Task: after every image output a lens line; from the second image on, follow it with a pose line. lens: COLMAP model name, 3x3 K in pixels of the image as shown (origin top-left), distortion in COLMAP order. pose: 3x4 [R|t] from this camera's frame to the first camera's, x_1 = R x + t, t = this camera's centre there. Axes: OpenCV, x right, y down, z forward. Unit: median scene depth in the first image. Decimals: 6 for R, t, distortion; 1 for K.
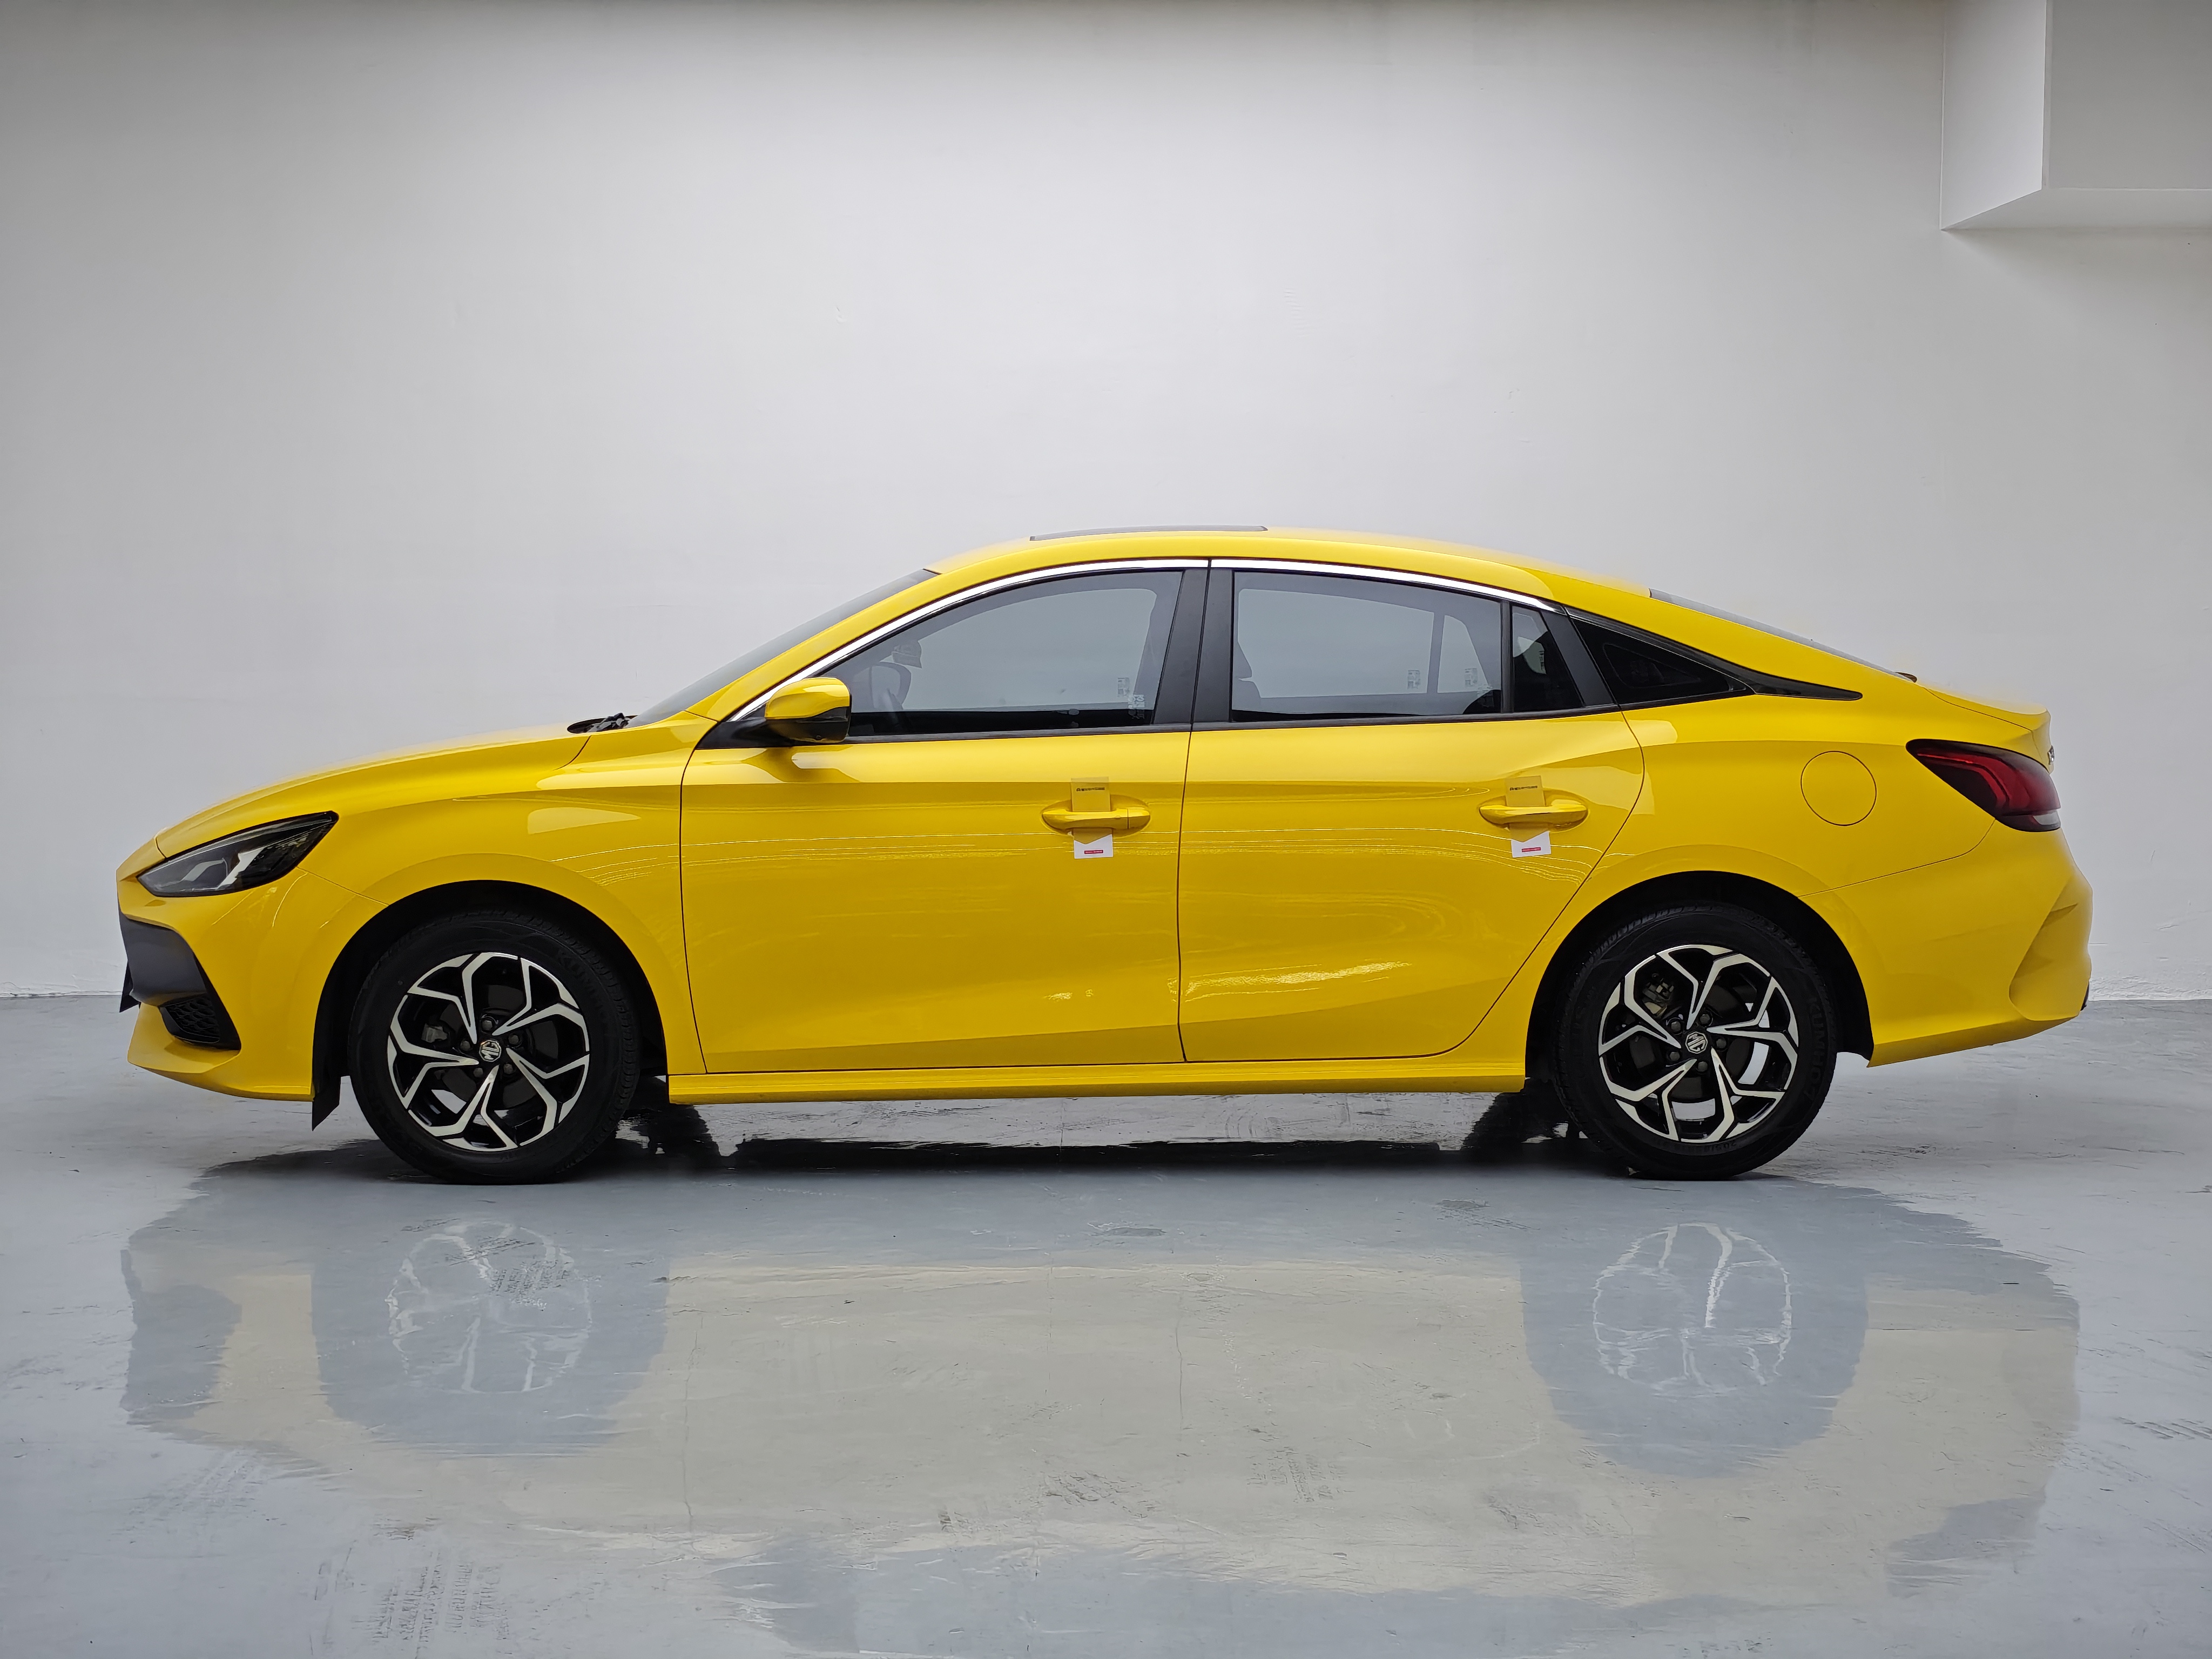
lens RADIAL K [[3130.6, 0, 1106.0], [0, 3130.6, 829.5], [0, 0, 1]] dist [0.065619, -0.088786]
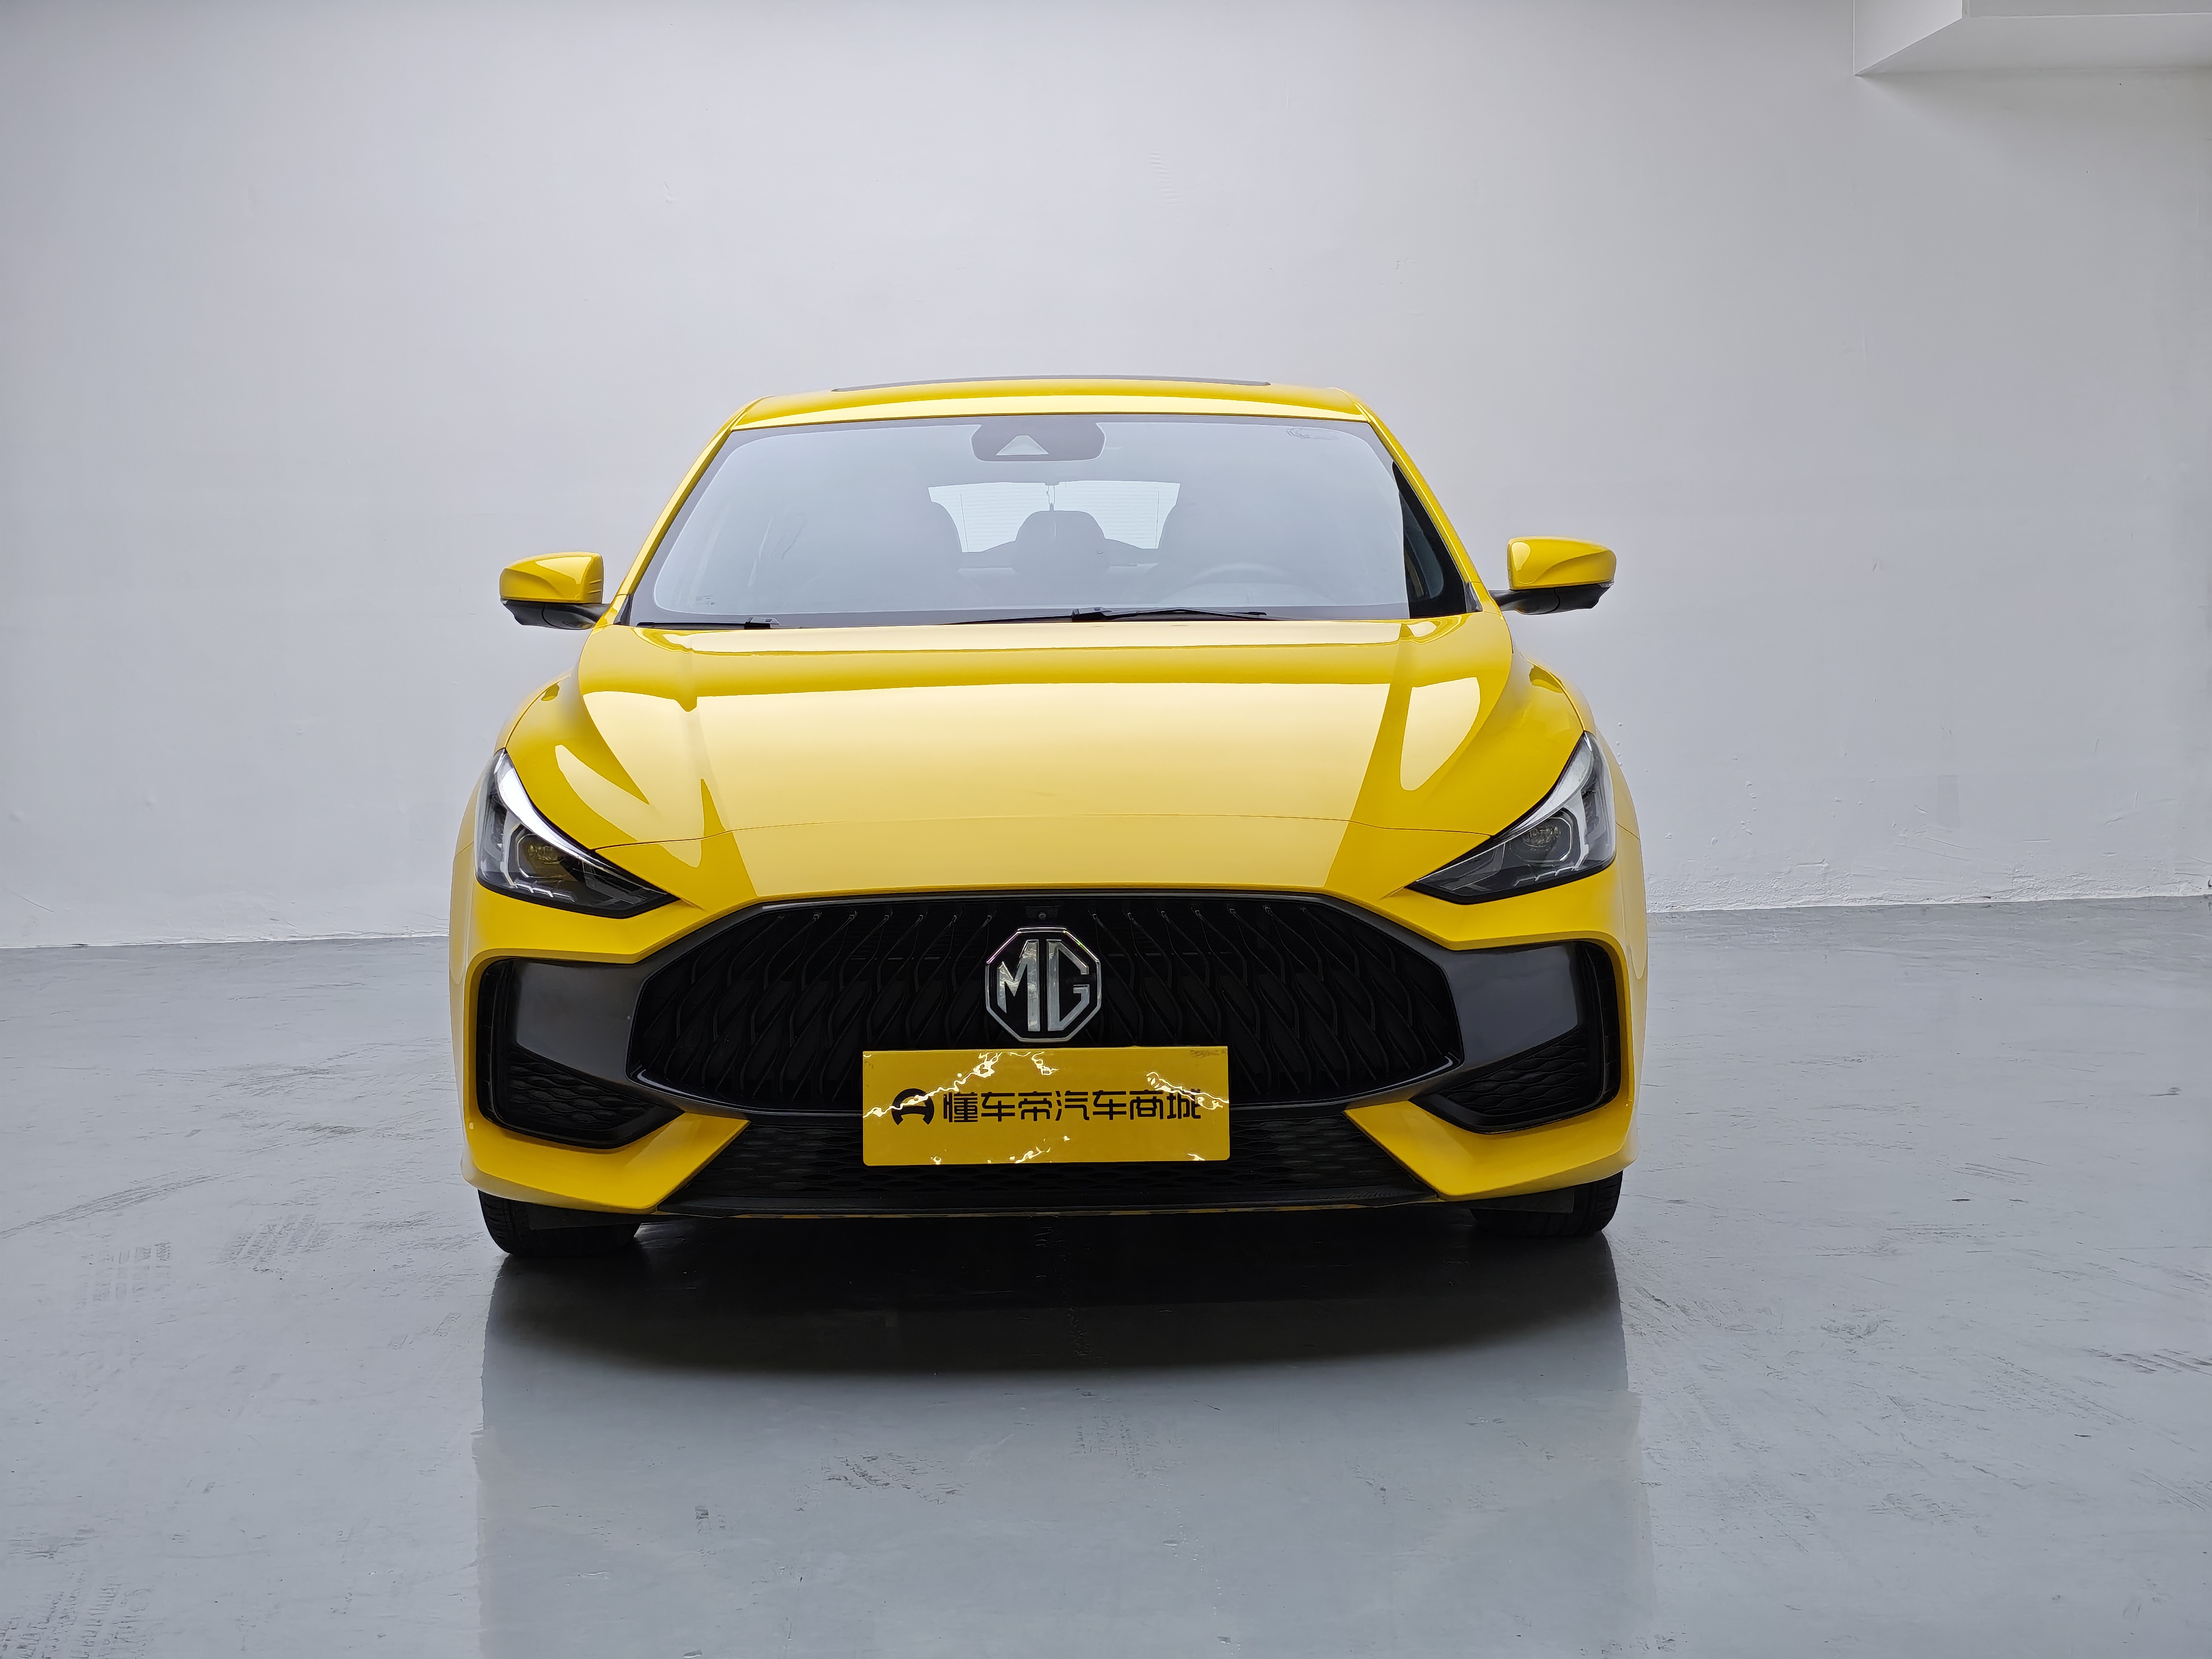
lens RADIAL K [[3098.2, 0, 1106.0], [0, 3098.2, 829.5], [0, 0, 1]] dist [0.046909, -0.018762]
pose [[0.999513, -0.025314, 0.018239, 0.041814], [0.025085, 0.999605, 0.012662, 0.028011], [-0.018552, -0.012199, 0.999753, 0.161454]]
